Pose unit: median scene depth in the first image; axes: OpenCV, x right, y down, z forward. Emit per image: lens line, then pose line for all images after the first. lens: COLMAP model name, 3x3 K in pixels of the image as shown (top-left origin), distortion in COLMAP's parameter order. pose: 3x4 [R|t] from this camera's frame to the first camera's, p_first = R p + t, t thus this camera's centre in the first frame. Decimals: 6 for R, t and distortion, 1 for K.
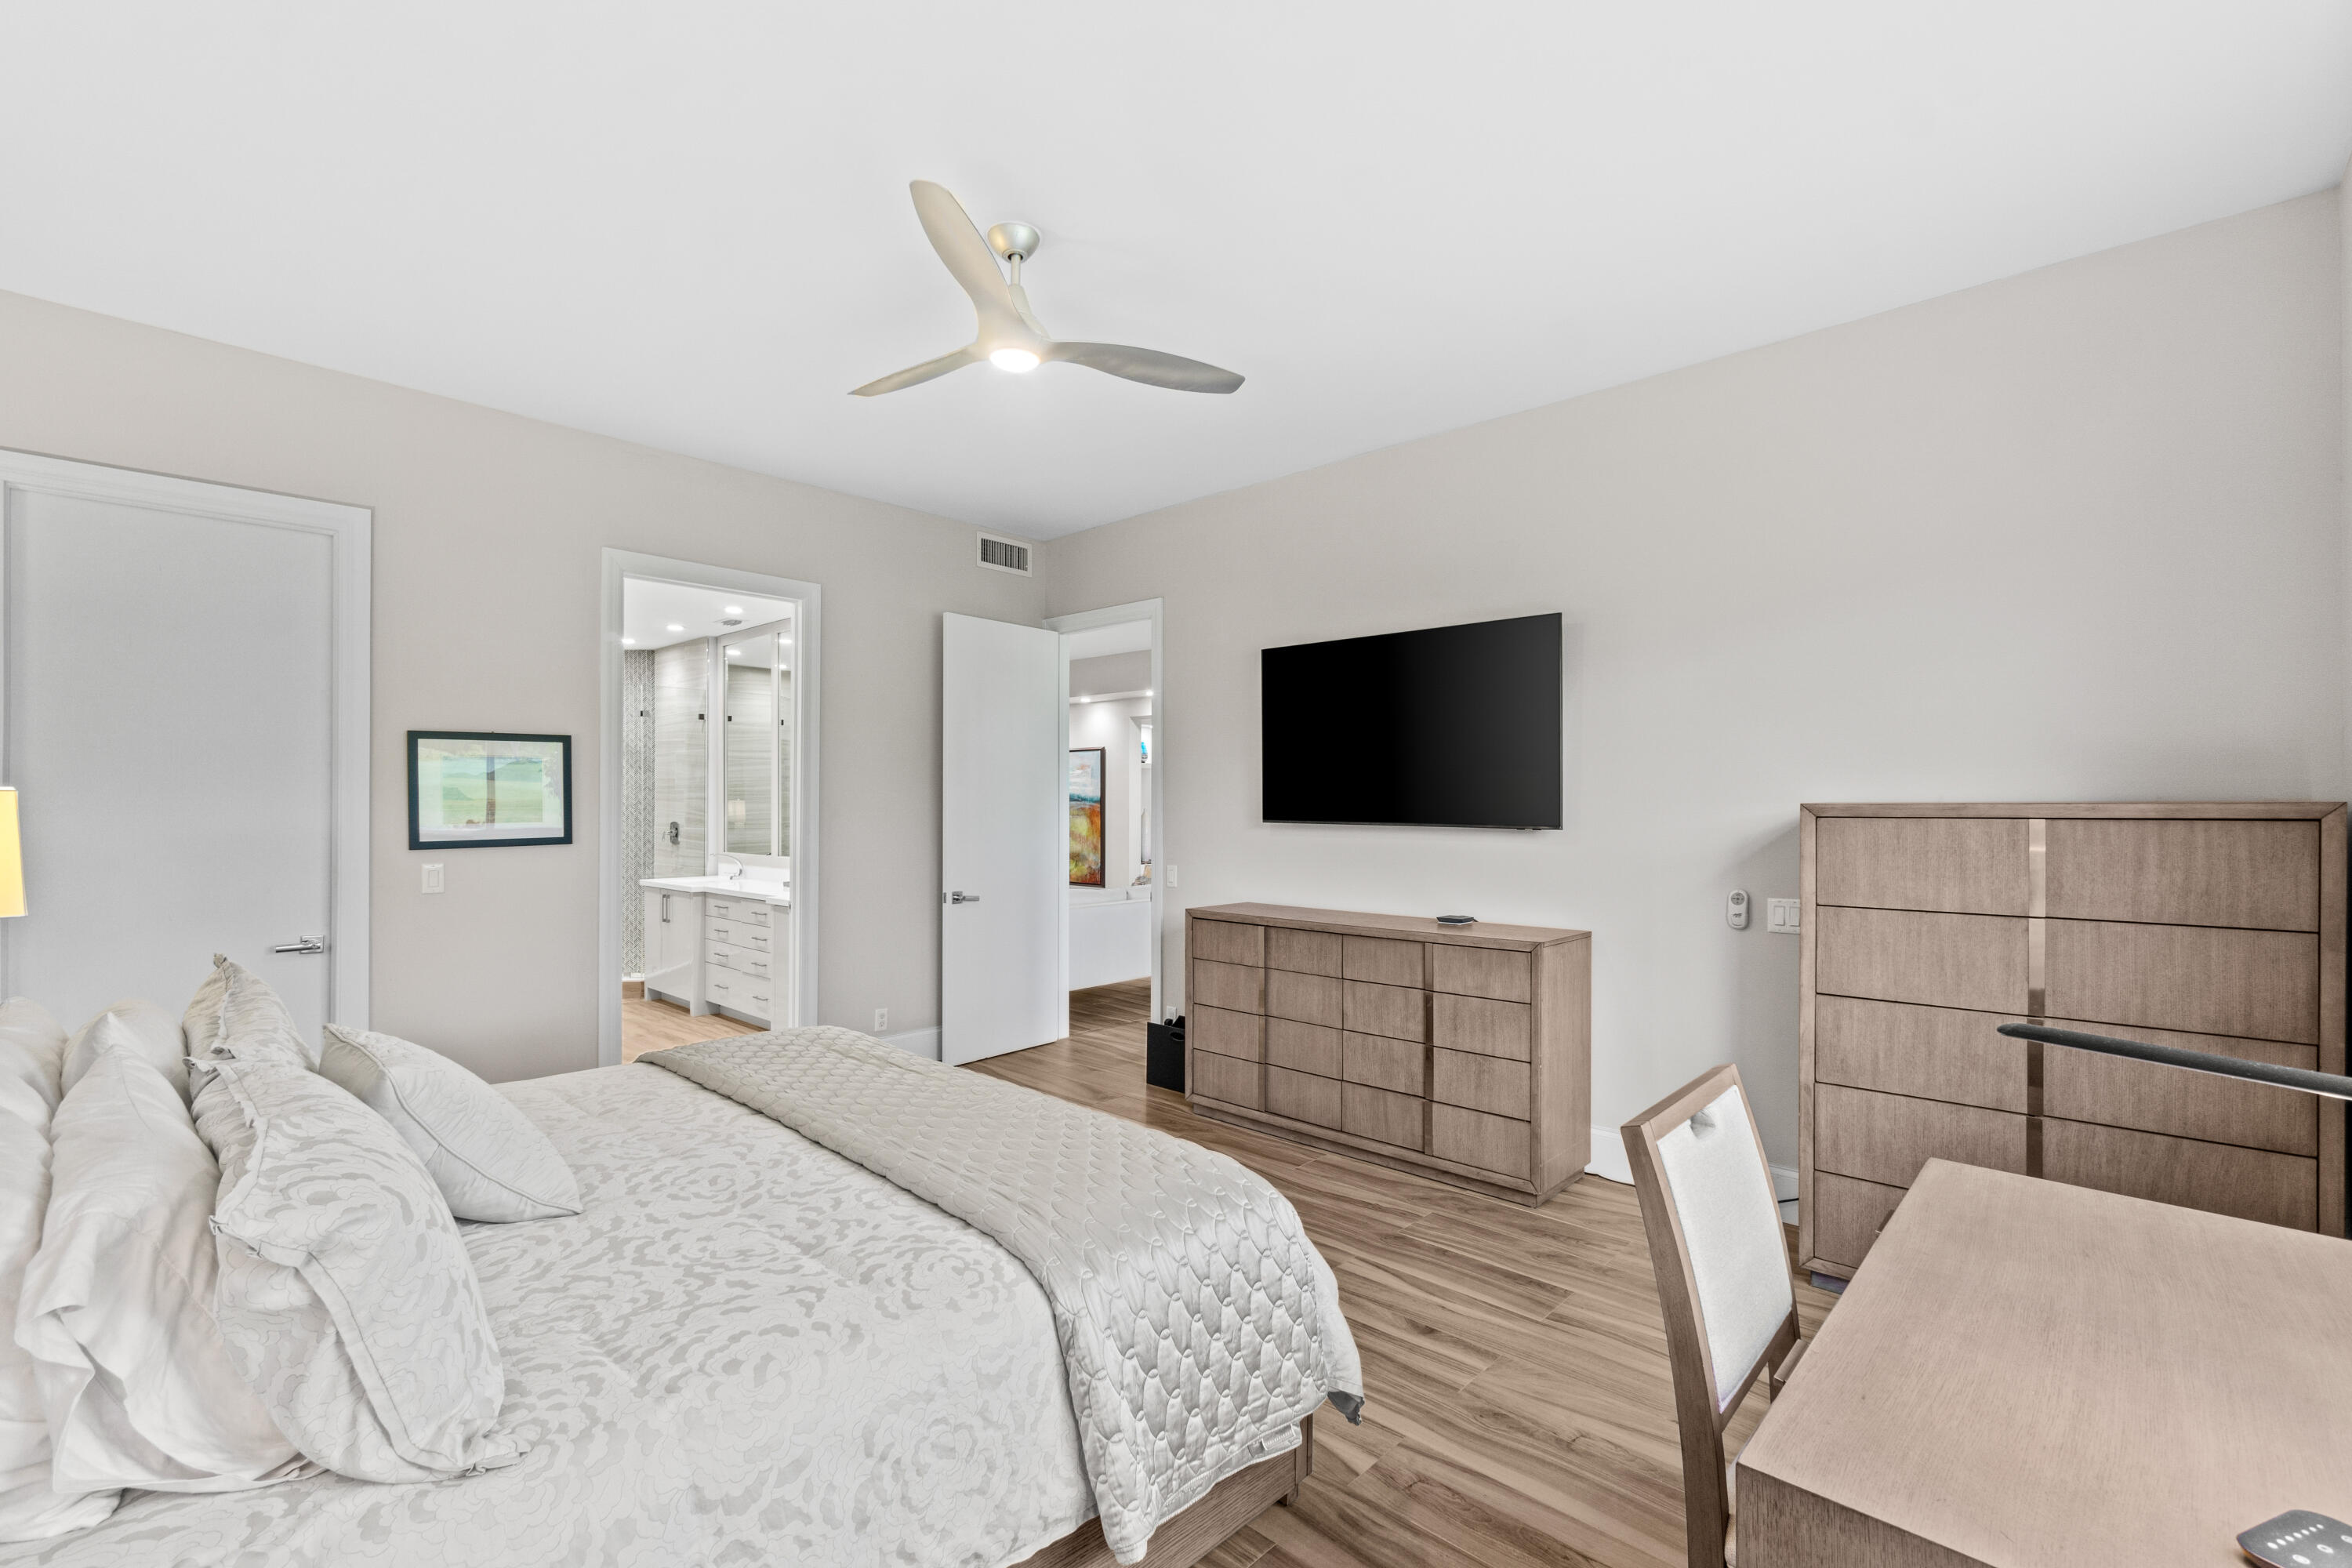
lens RADIAL K [[1008.0, 0, 1181.5], [0, 1008.0, 788.9], [0, 0, 1]] dist [-0.001811, 0.000073]
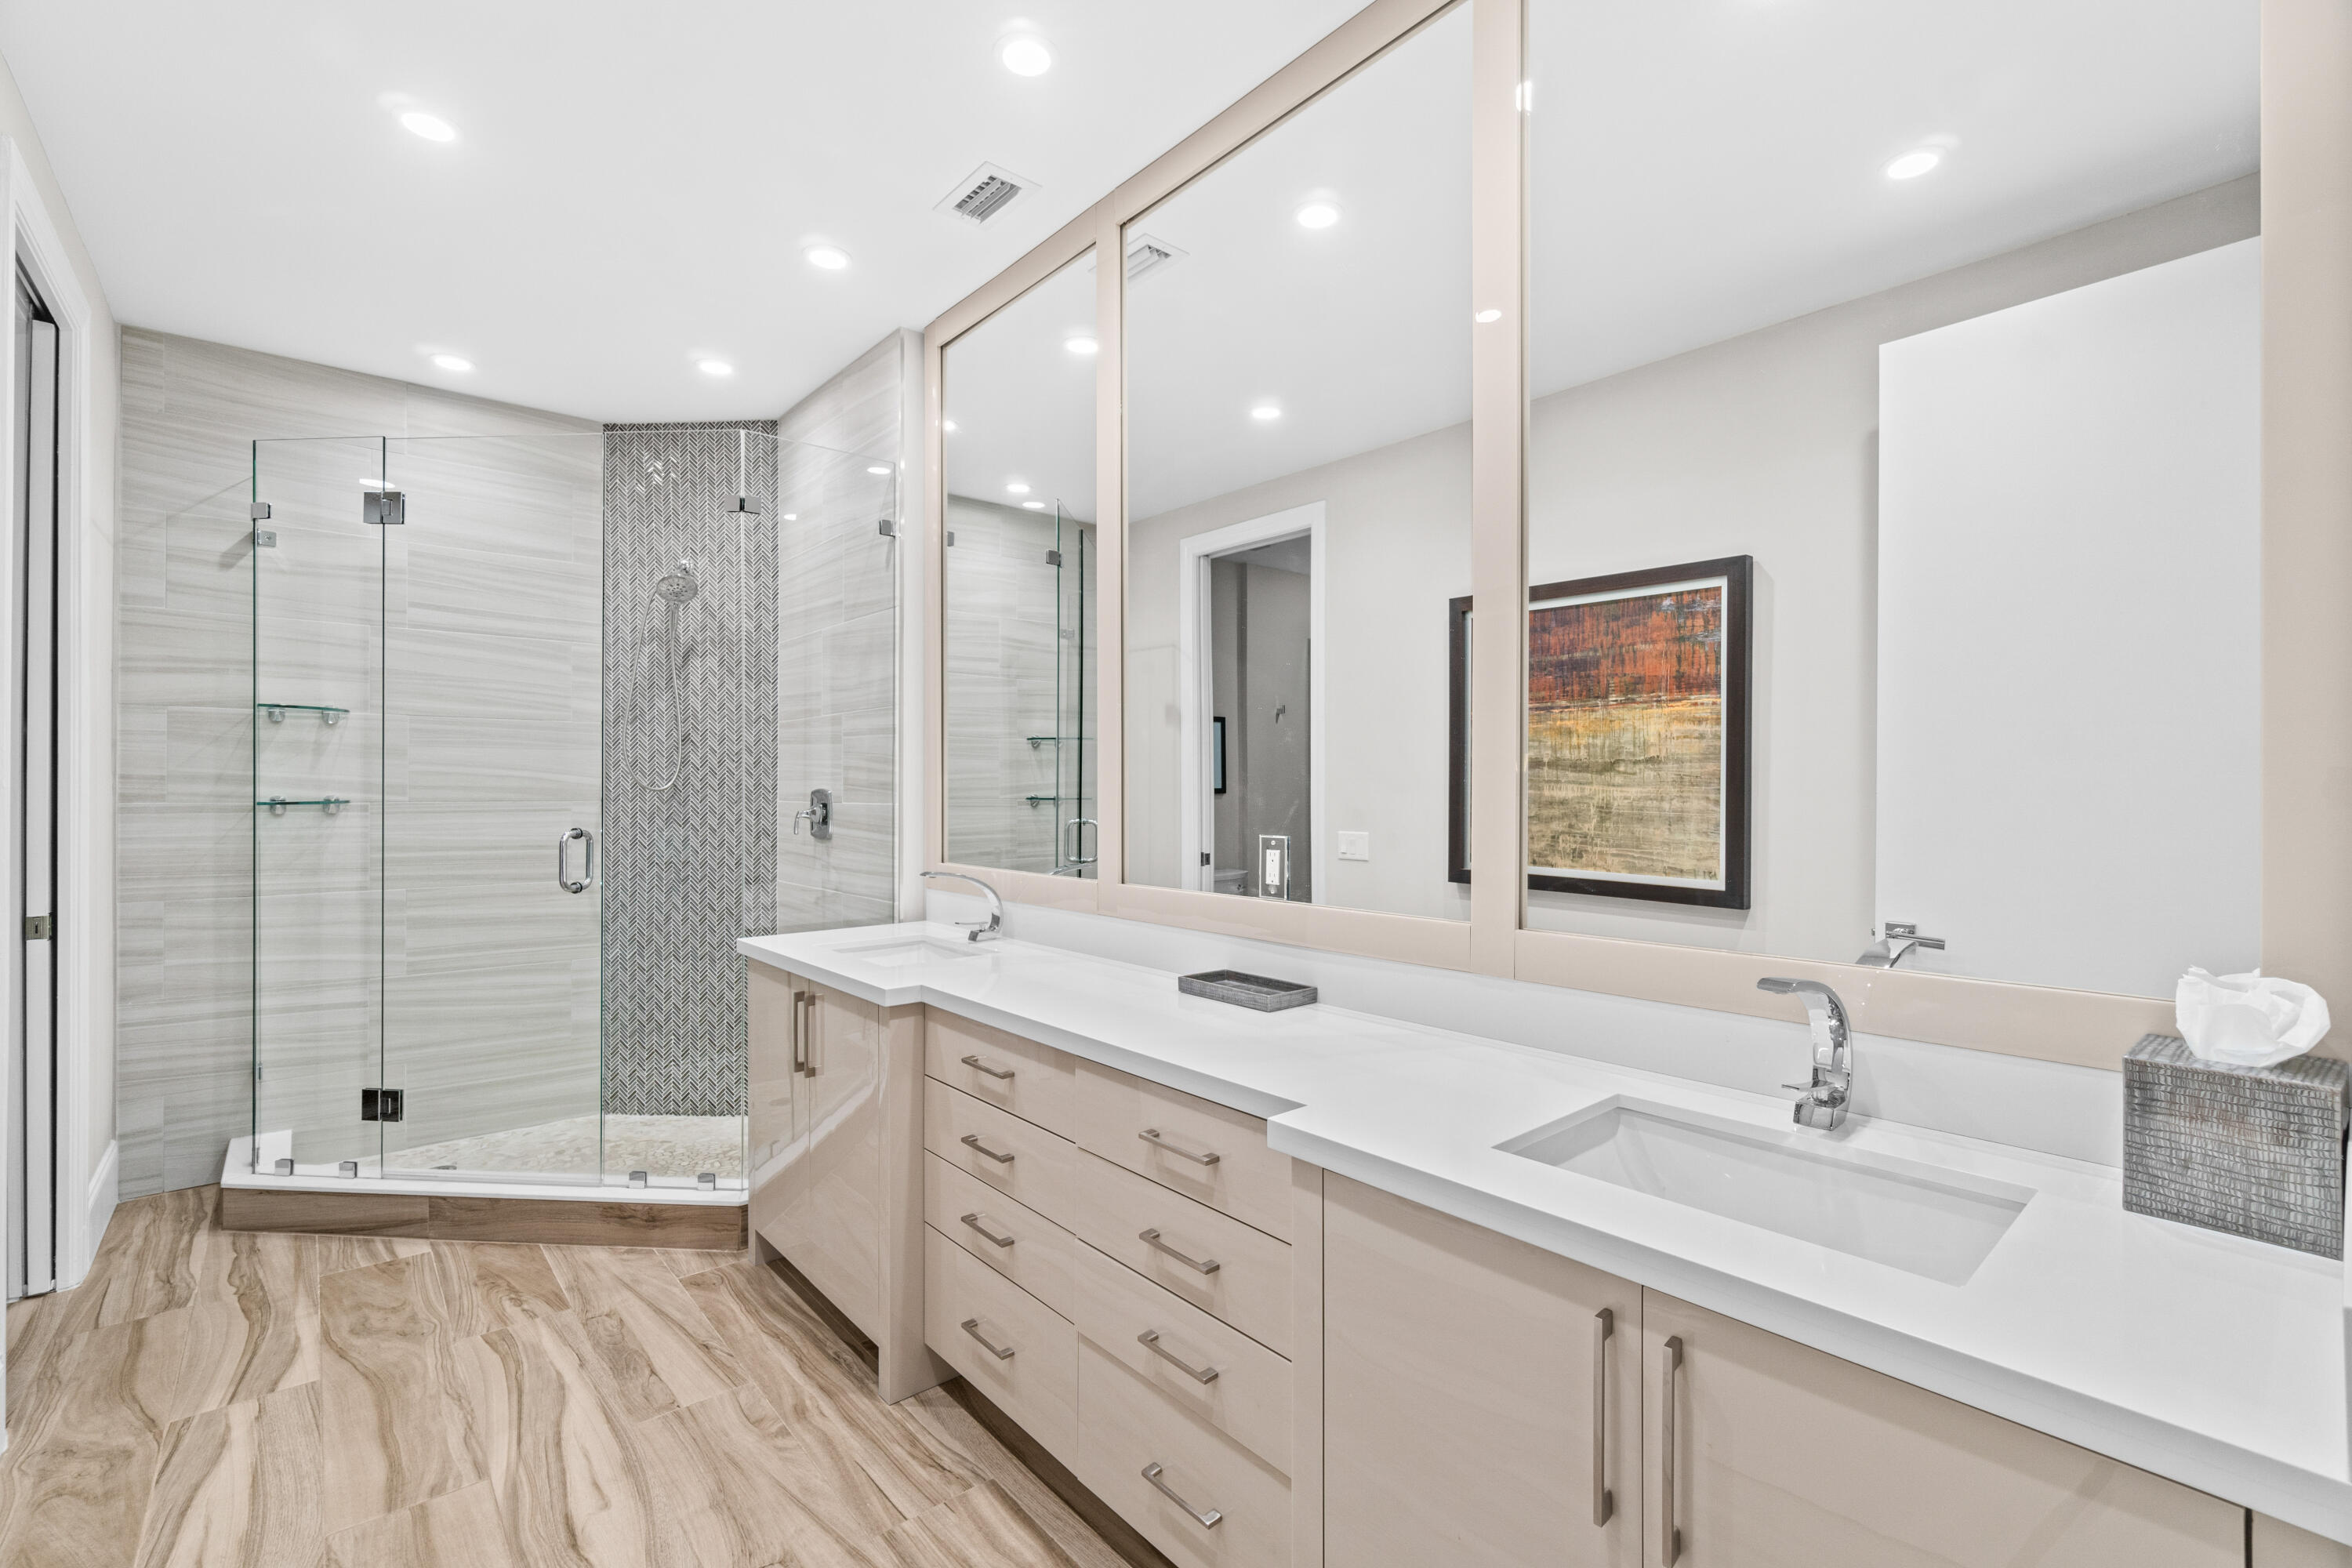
lens RADIAL K [[1008.0, 0, 1181.5], [0, 1008.0, 788.9], [0, 0, 1]] dist [-0.001811, 0.000073]
pose [[0.993908, 0.002624, -0.110178, -0.327453], [-0.001218, 0.999917, 0.012821, 0.029291], [0.110203, -0.012608, 0.993829, 0.637484]]
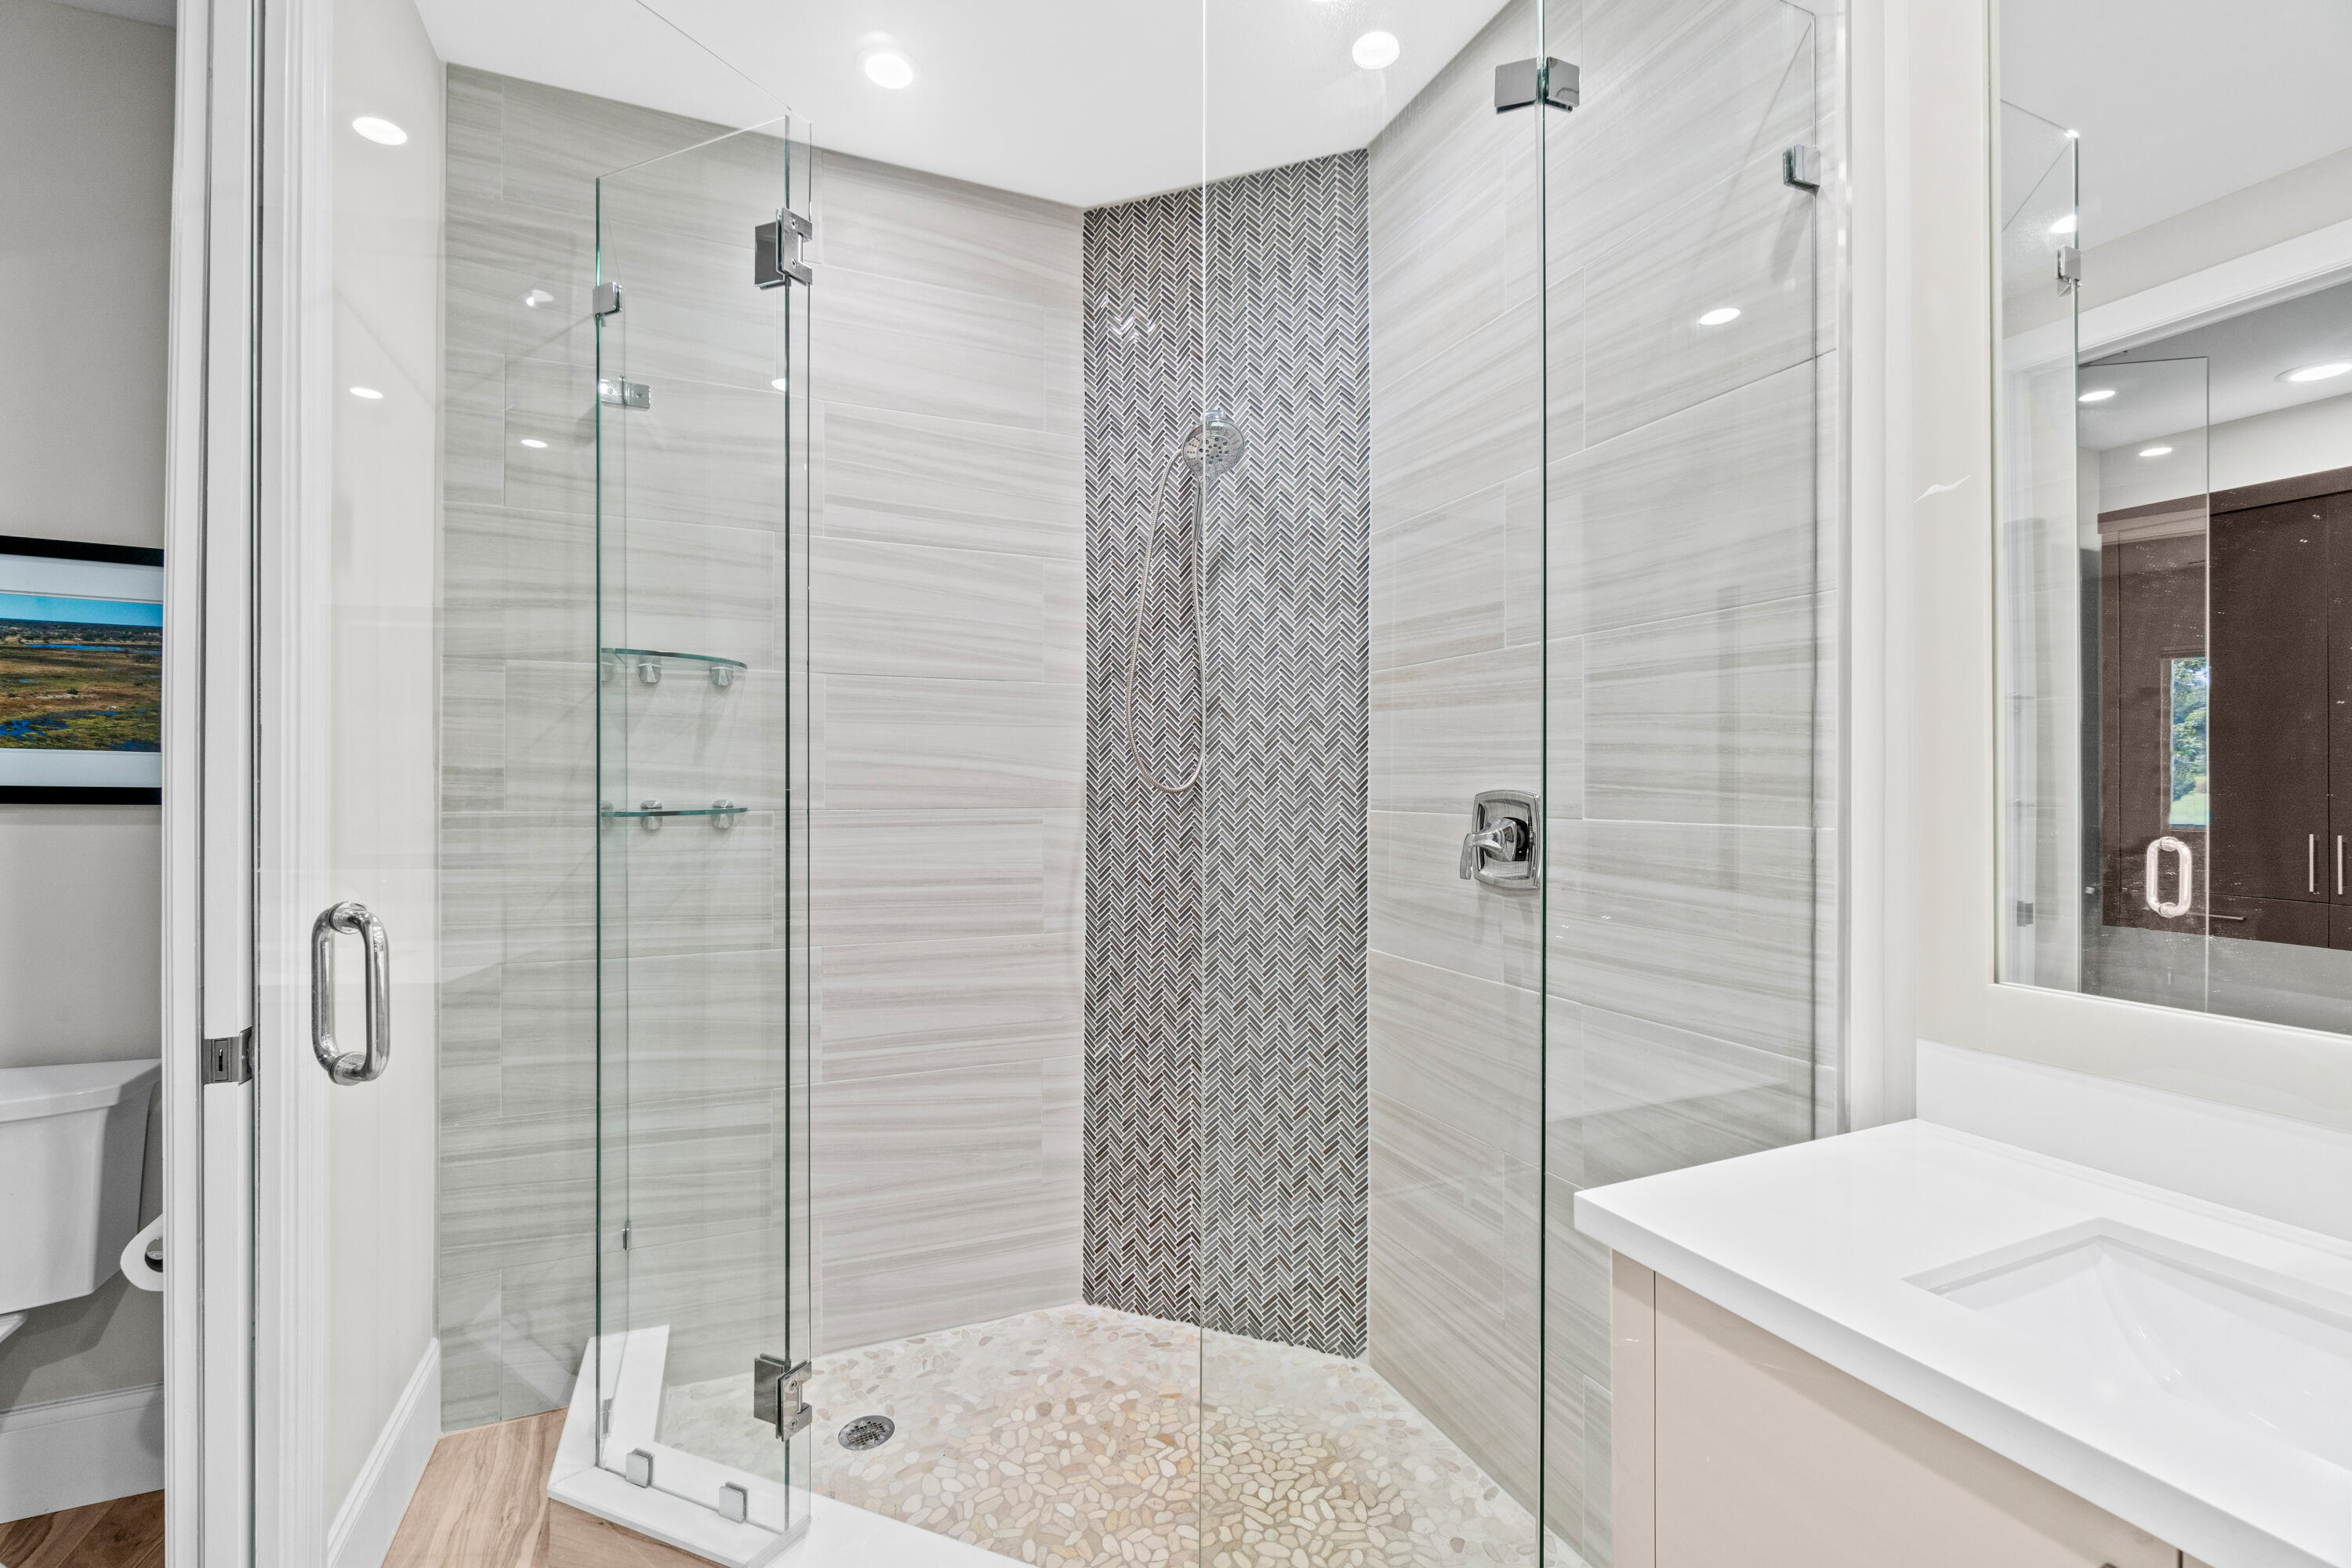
lens RADIAL K [[973.5, 0, 1176.0], [0, 973.5, 784.0], [0, 0, 1]] dist [0.002886, -0.000070]
pose [[0.916107, 0.002094, -0.400928, -0.527228], [0.002550, 0.999936, 0.011048, 0.031320], [0.400925, -0.011143, 0.916043, 0.842412]]
